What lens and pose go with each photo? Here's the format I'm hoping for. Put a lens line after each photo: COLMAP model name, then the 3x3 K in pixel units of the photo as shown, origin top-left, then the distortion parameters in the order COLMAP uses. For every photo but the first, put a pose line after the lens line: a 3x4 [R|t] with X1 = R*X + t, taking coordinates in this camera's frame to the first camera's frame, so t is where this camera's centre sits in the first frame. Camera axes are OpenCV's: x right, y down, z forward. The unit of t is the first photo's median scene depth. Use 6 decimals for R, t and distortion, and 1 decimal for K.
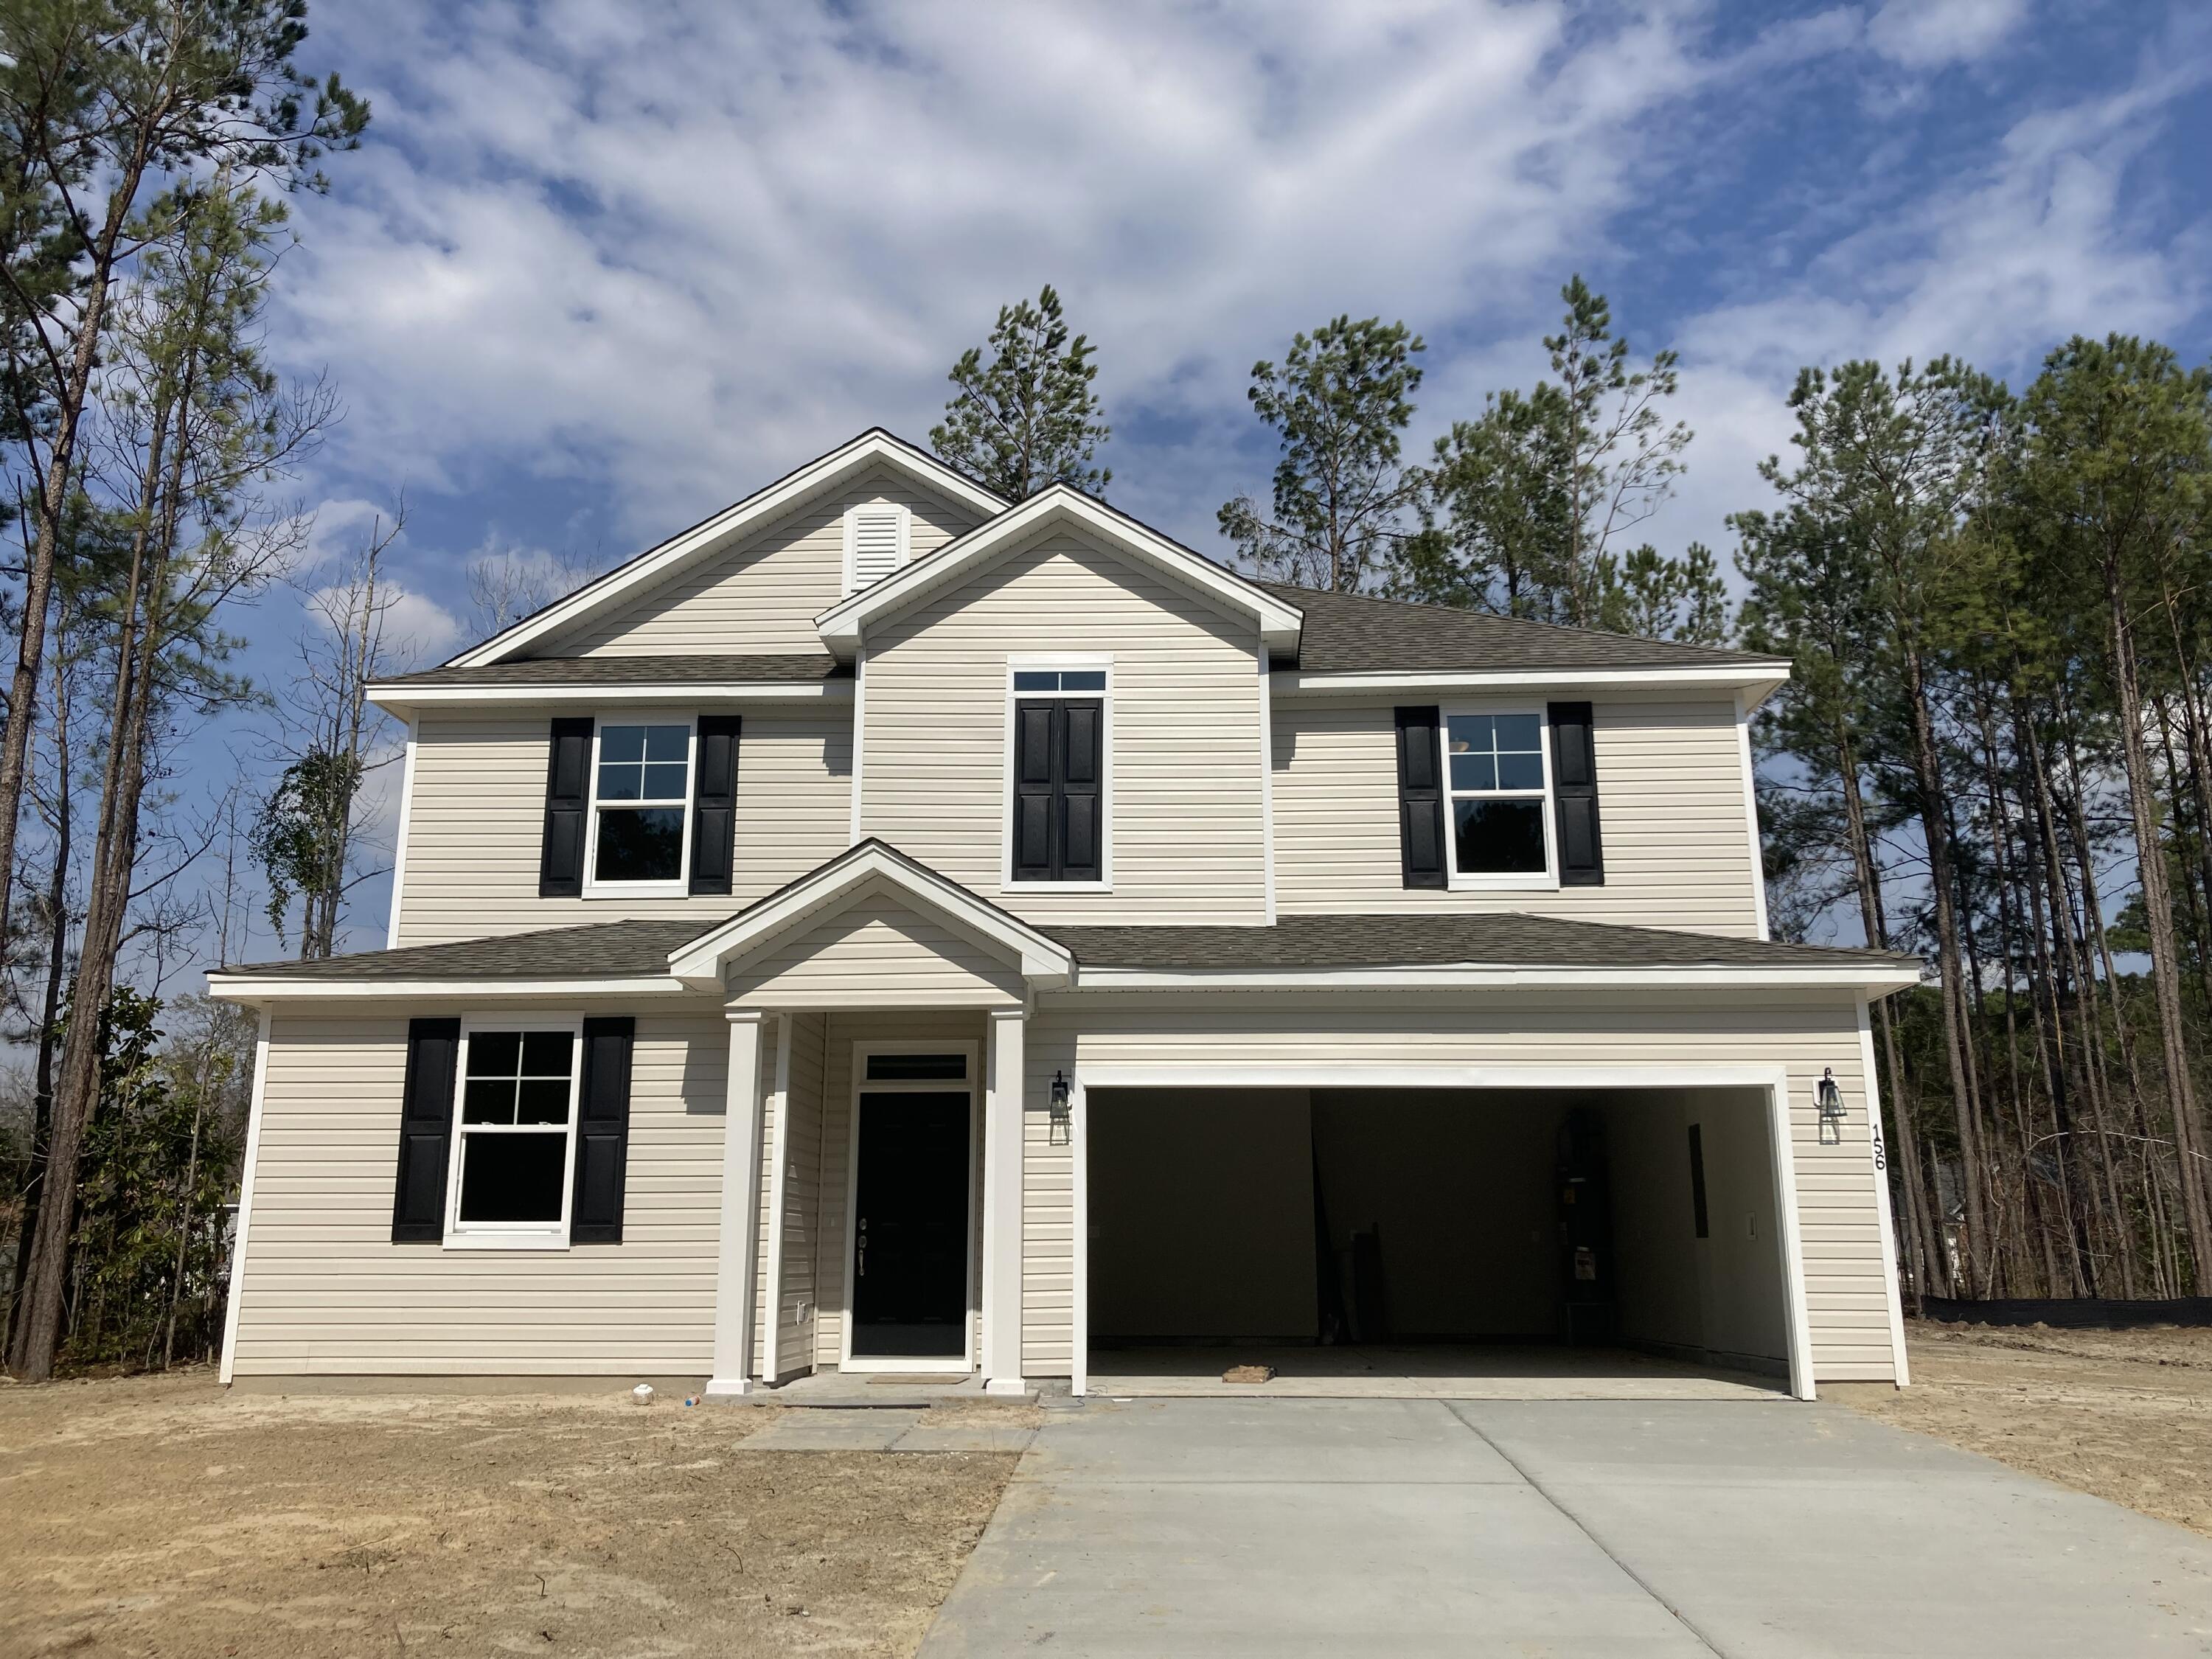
lens RADIAL K [[1798.1, 0, 1106.0], [0, 1798.1, 829.5], [0, 0, 1]] dist [0.074385, -0.109345]
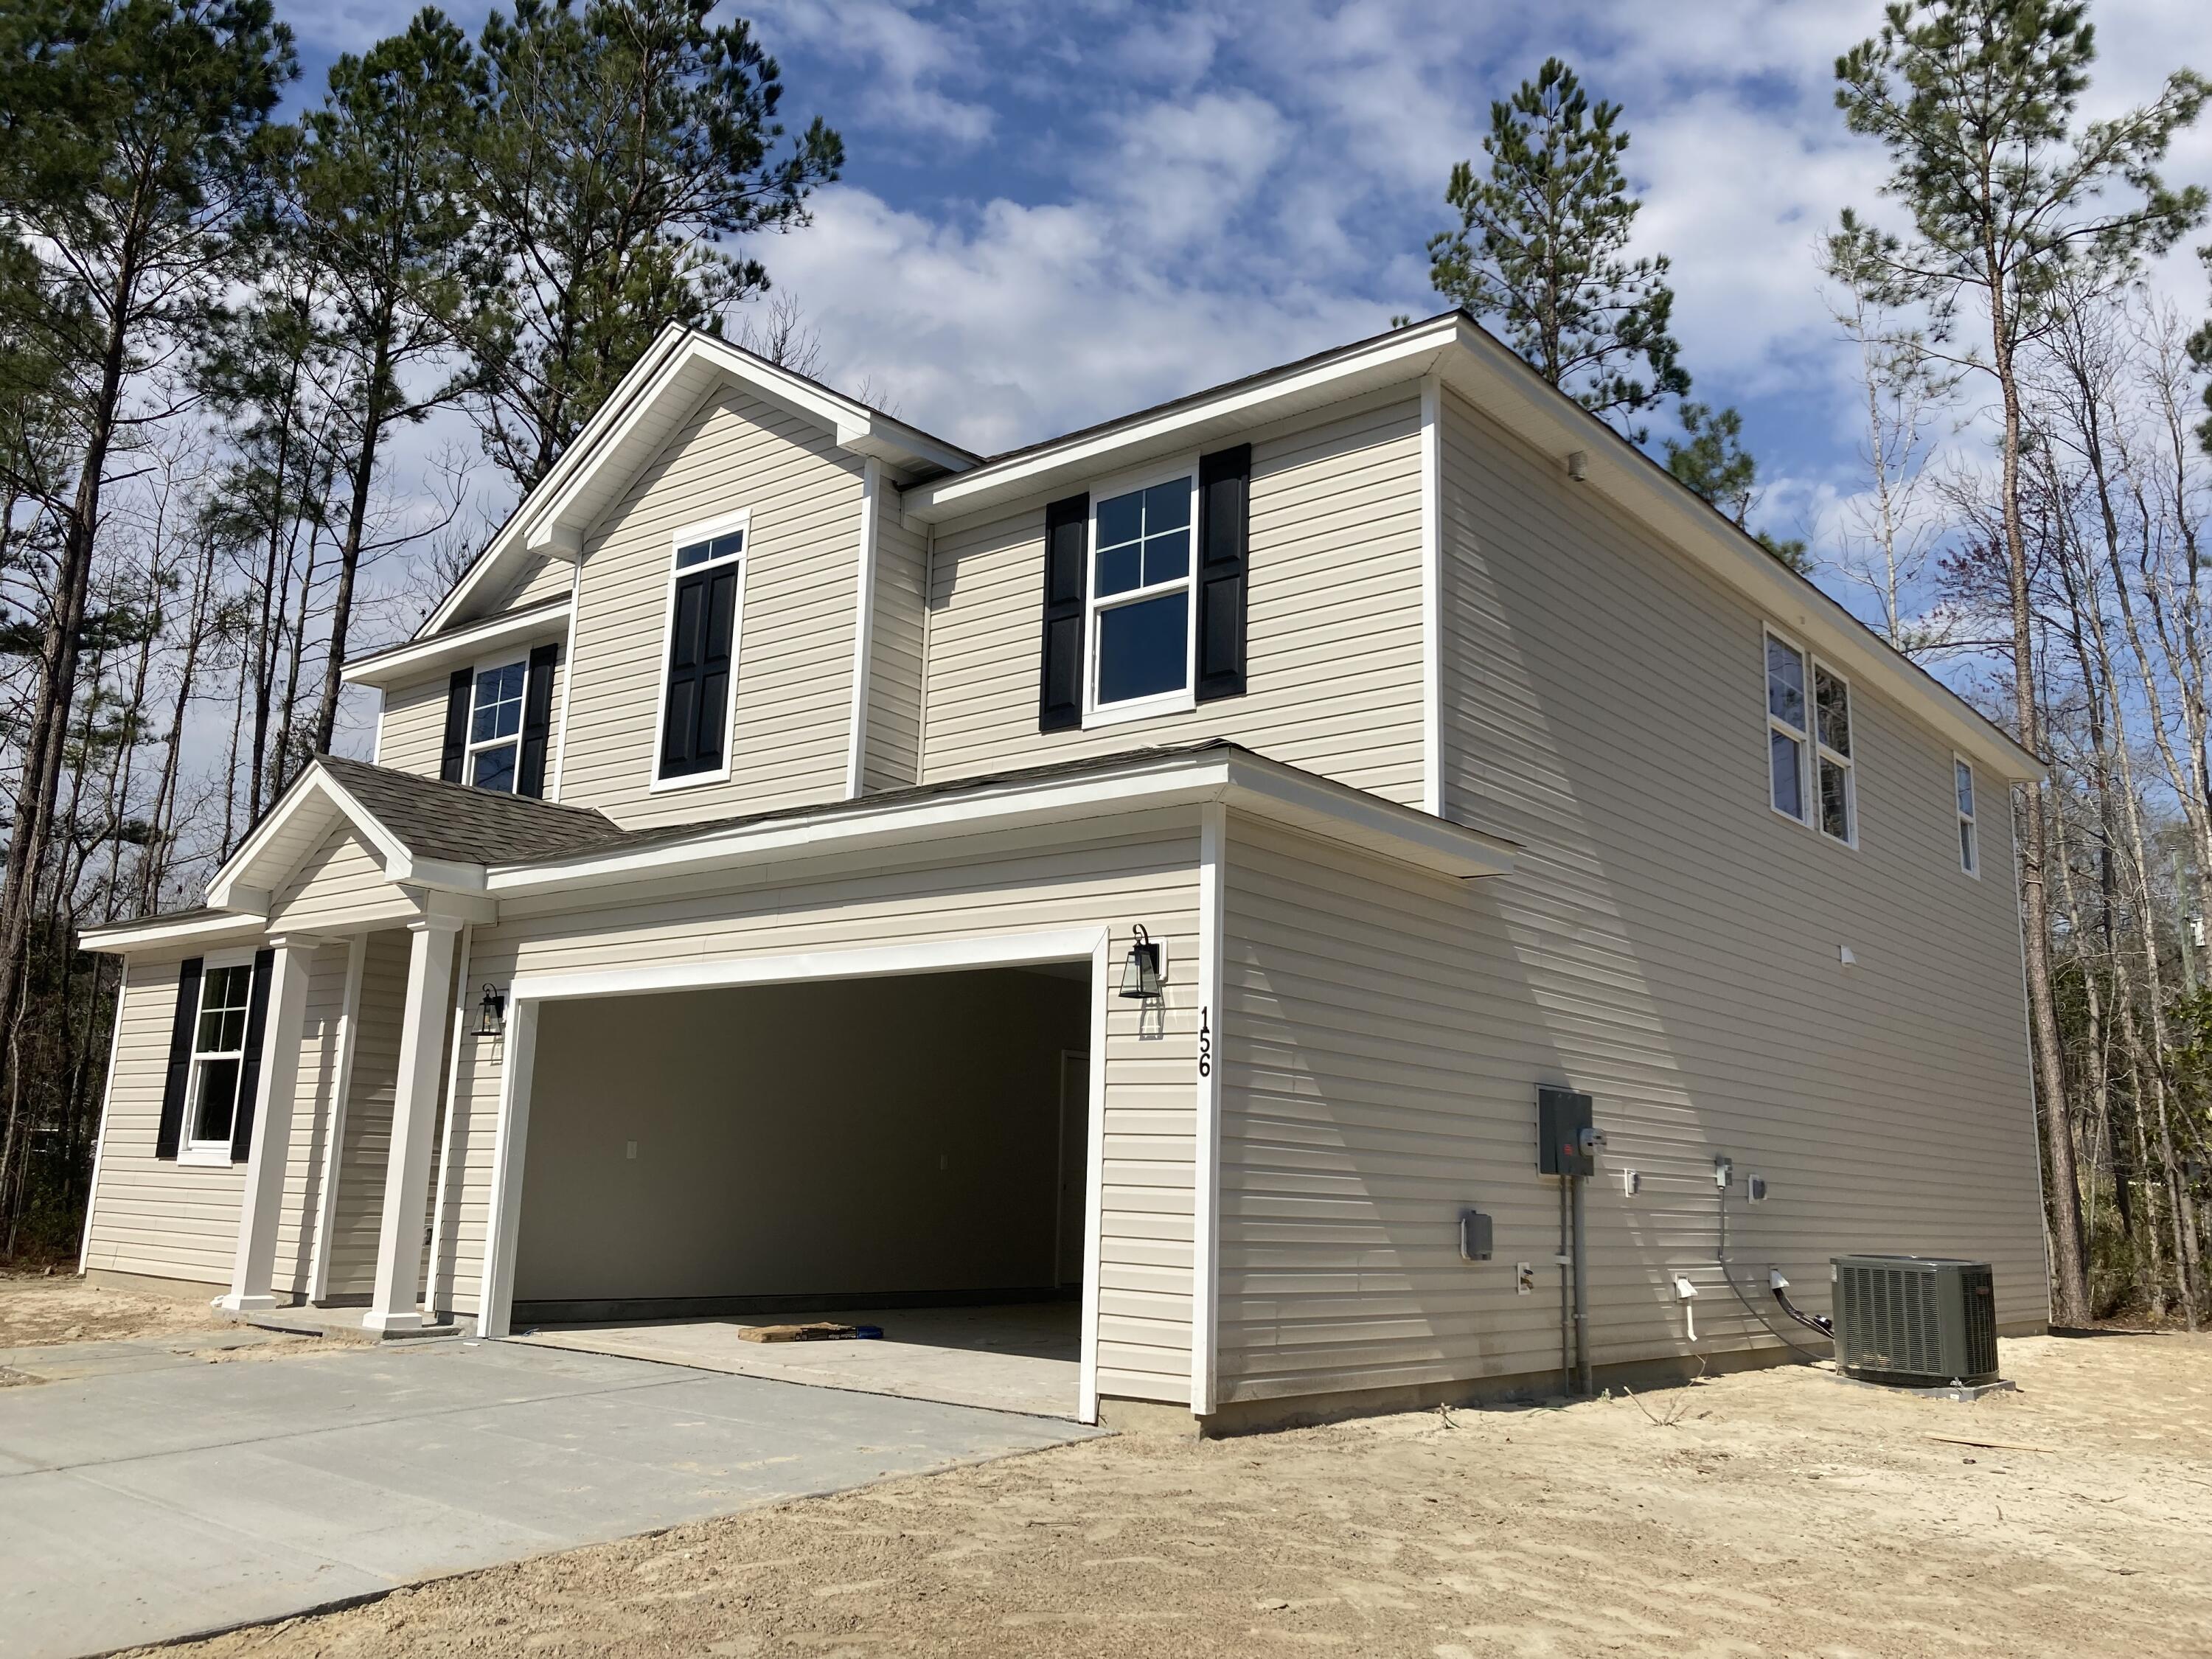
lens RADIAL K [[1867.4, 0, 1106.0], [0, 1867.4, 829.5], [0, 0, 1]] dist [0.034051, -0.004418]
pose [[0.792402, -0.092878, -0.602887, 0.677035], [0.112326, 0.993656, -0.005443, 0.082020], [0.599568, -0.063407, 0.797808, 0.370546]]
